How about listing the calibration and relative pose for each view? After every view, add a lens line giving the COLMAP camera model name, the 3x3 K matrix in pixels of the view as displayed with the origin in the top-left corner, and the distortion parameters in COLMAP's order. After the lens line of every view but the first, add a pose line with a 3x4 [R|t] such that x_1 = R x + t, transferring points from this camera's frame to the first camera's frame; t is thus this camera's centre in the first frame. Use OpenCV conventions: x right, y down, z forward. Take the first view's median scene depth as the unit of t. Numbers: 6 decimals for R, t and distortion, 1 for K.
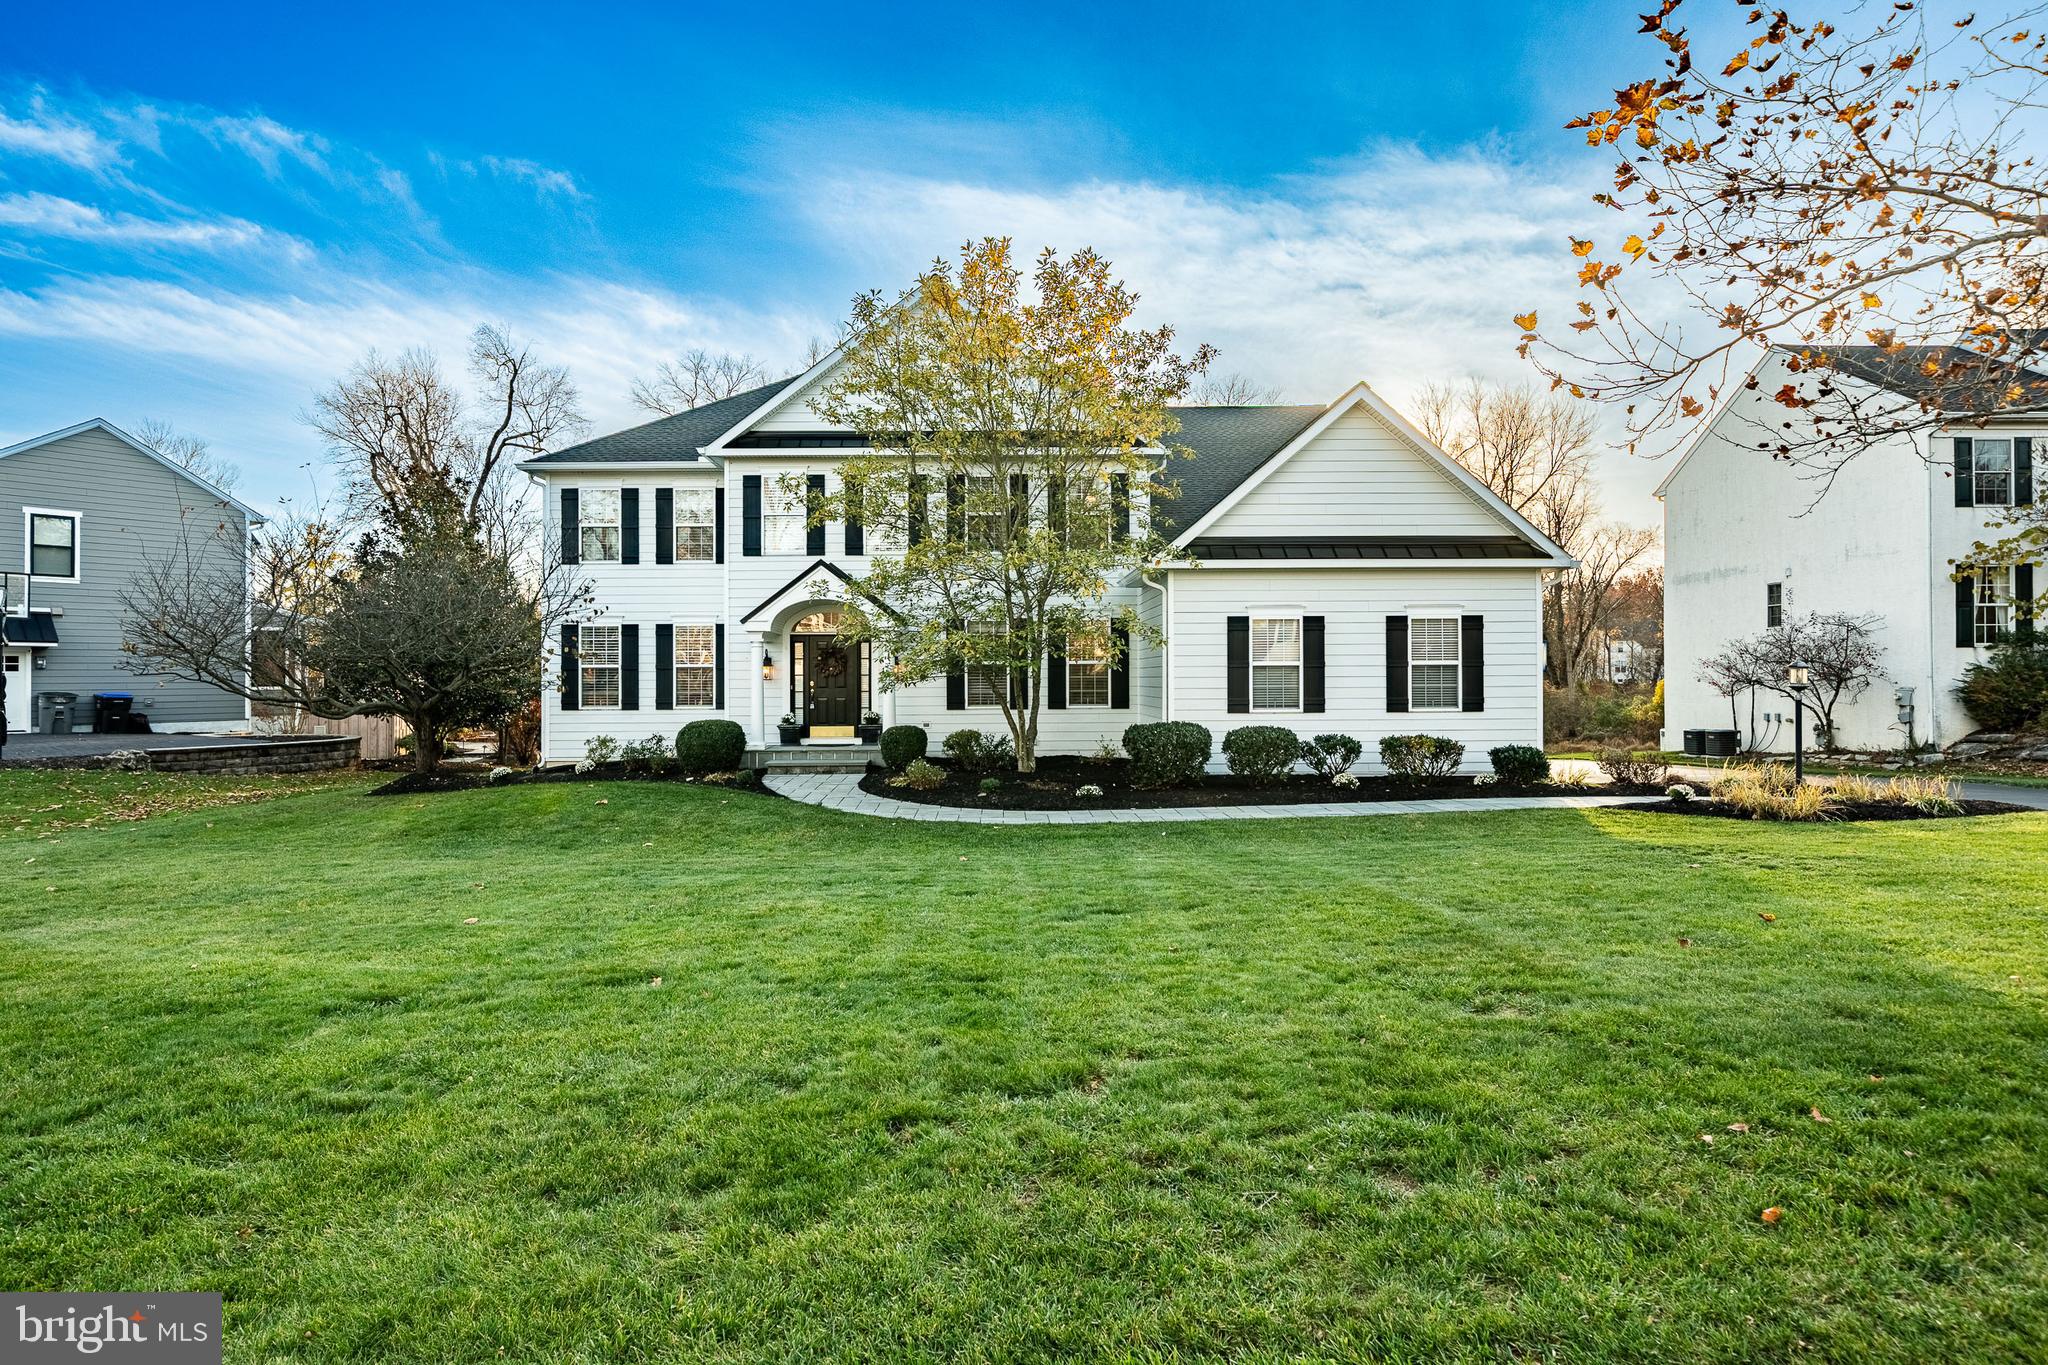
lens RADIAL K [[1042.8, 0, 1022.7], [0, 1042.8, 673.2], [0, 0, 1]] dist [-0.003021, -0.000294]
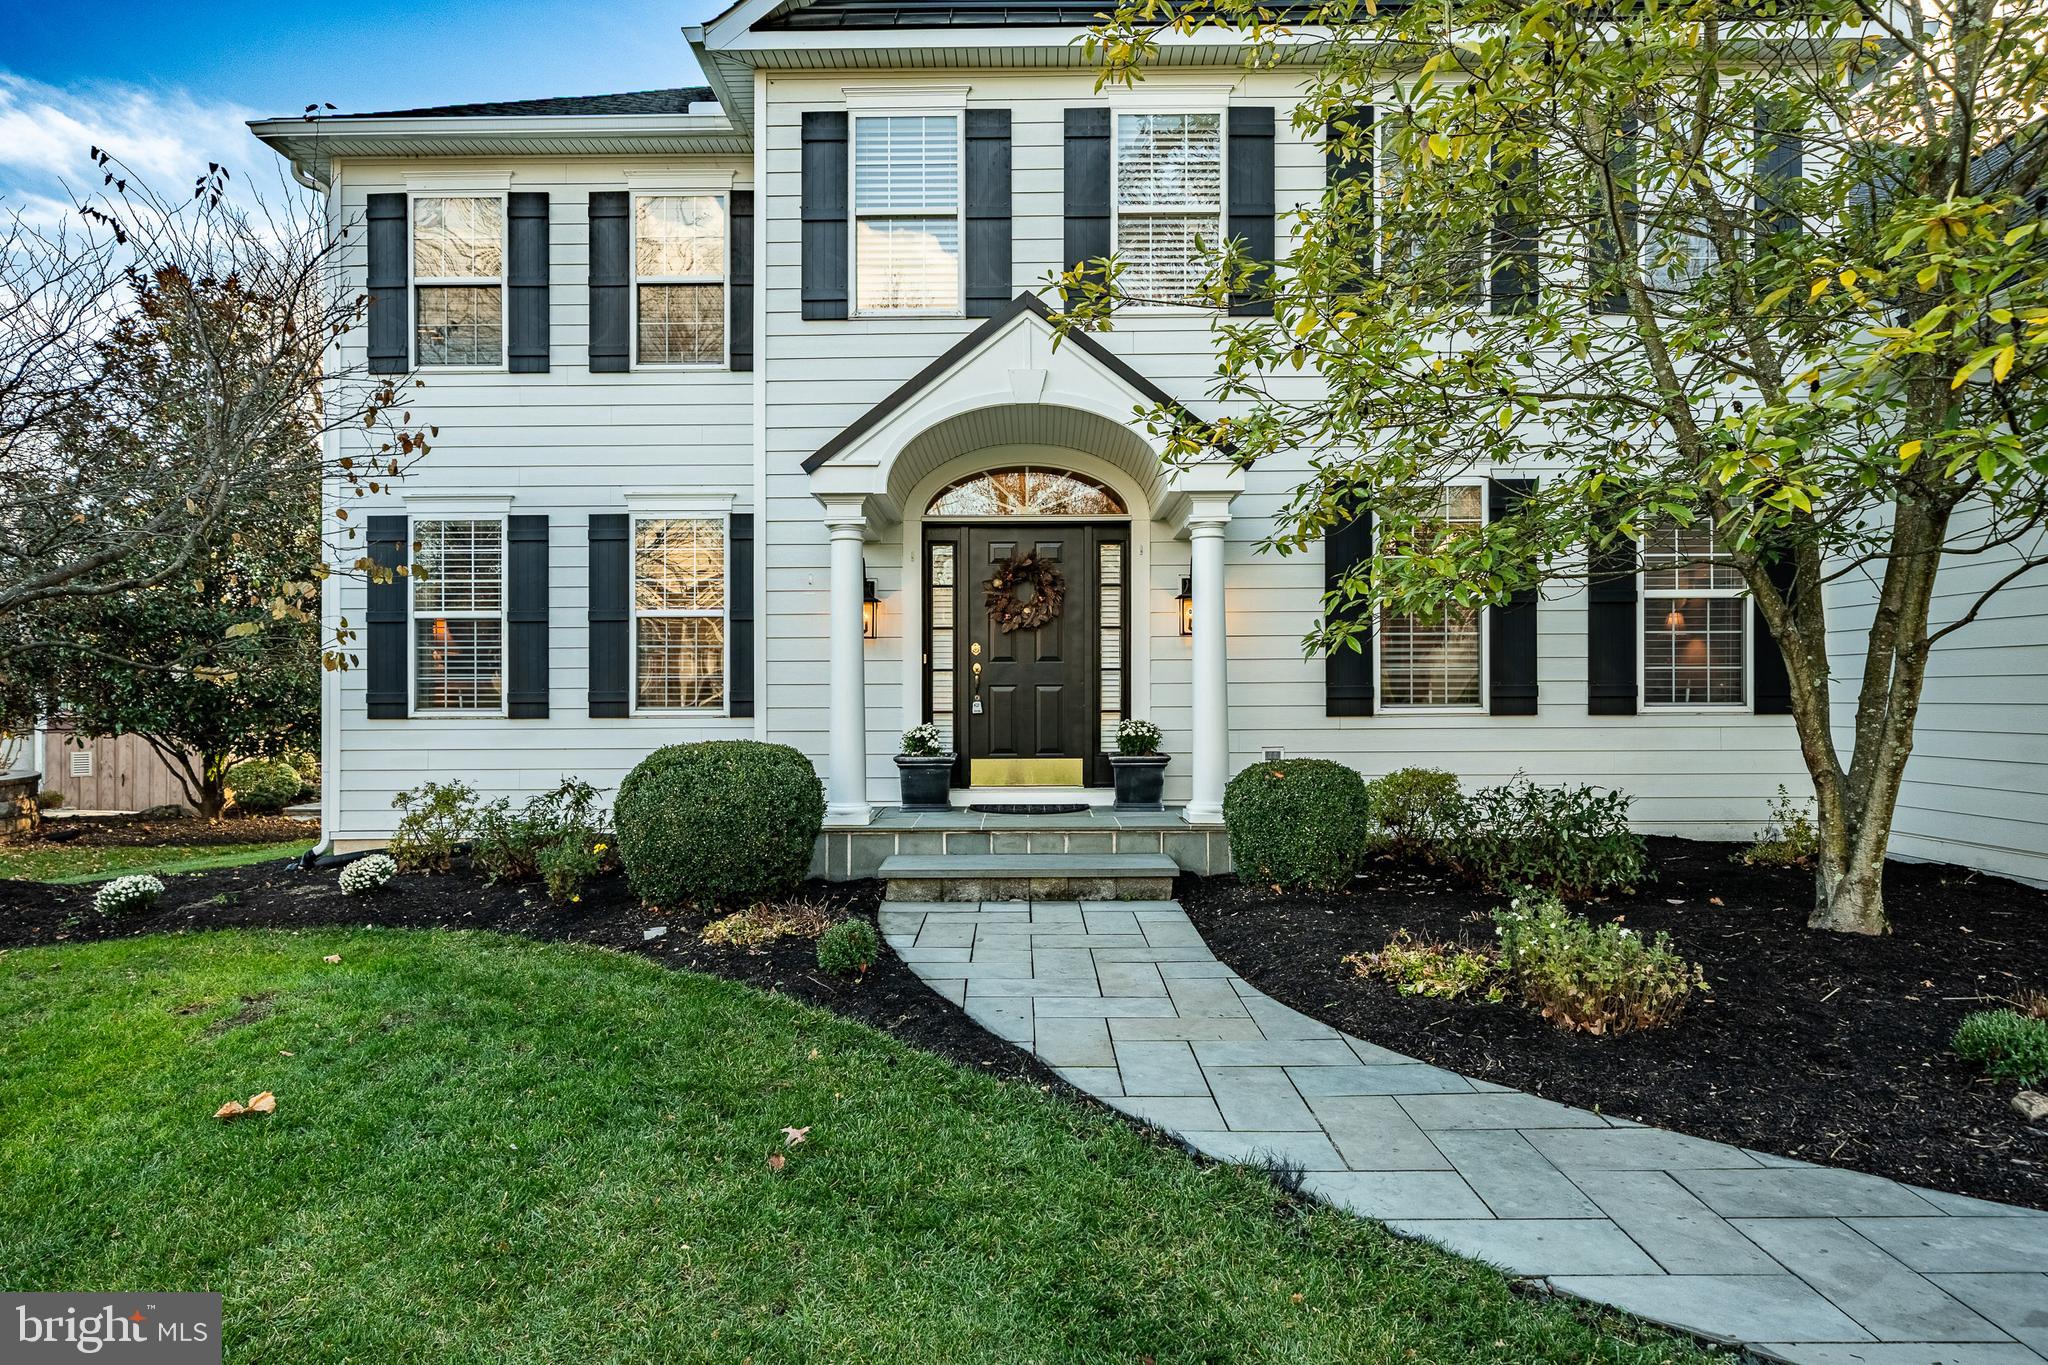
lens RADIAL K [[1194.8, 0, 1025.3], [0, 1194.8, 687.6], [0, 0, 1]] dist [0.009112, 0.000568]
pose [[0.999316, -0.000906, -0.036963, -0.167471], [0.000706, 0.999985, -0.005433, 0.026715], [0.036967, 0.005403, 0.999302, 0.554158]]
